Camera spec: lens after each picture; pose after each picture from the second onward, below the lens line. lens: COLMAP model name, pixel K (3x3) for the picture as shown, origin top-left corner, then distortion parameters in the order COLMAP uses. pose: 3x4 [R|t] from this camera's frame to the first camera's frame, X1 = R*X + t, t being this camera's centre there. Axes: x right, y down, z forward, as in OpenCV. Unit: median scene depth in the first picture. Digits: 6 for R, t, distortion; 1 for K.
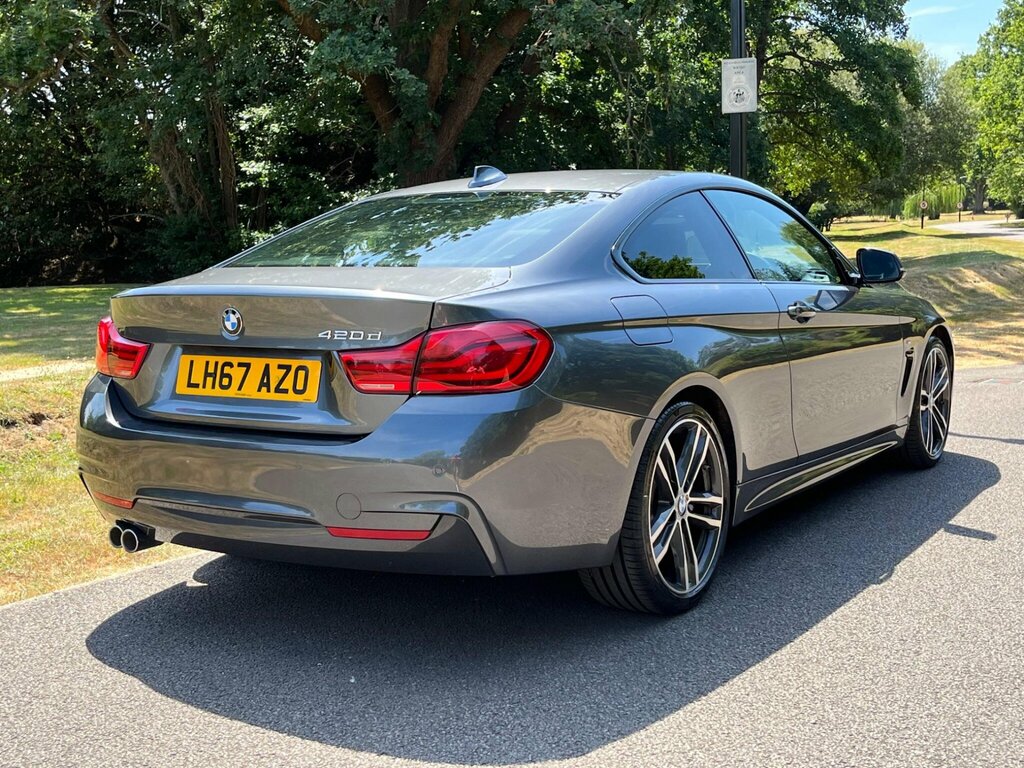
lens RADIAL K [[1323.0, 0, 509.7], [0, 1323.0, 383.1], [0, 0, 1]] dist [0.032401, 0.000000]
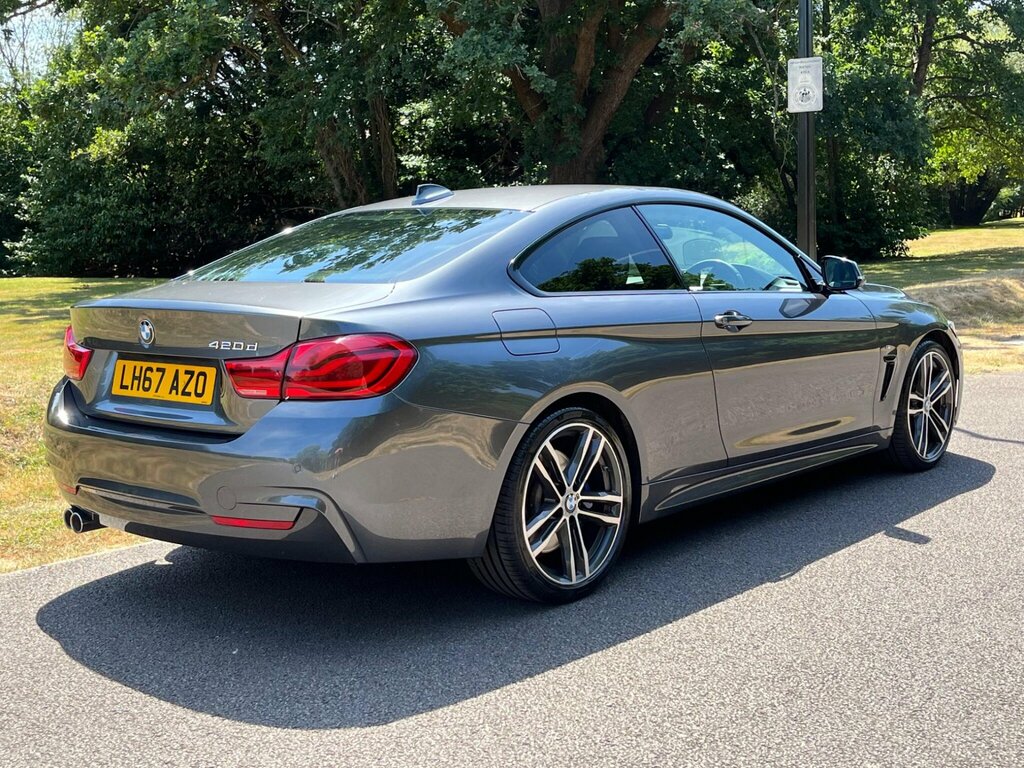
lens RADIAL K [[1323.0, 0, 515.3], [0, 1323.0, 390.5], [0, 0, 1]] dist [0.032401, 0.000000]
pose [[0.990292, 0.013125, -0.138381, 0.239162], [-0.010992, 0.999809, 0.016164, -0.016765], [0.138567, -0.014486, 0.990247, -0.072145]]
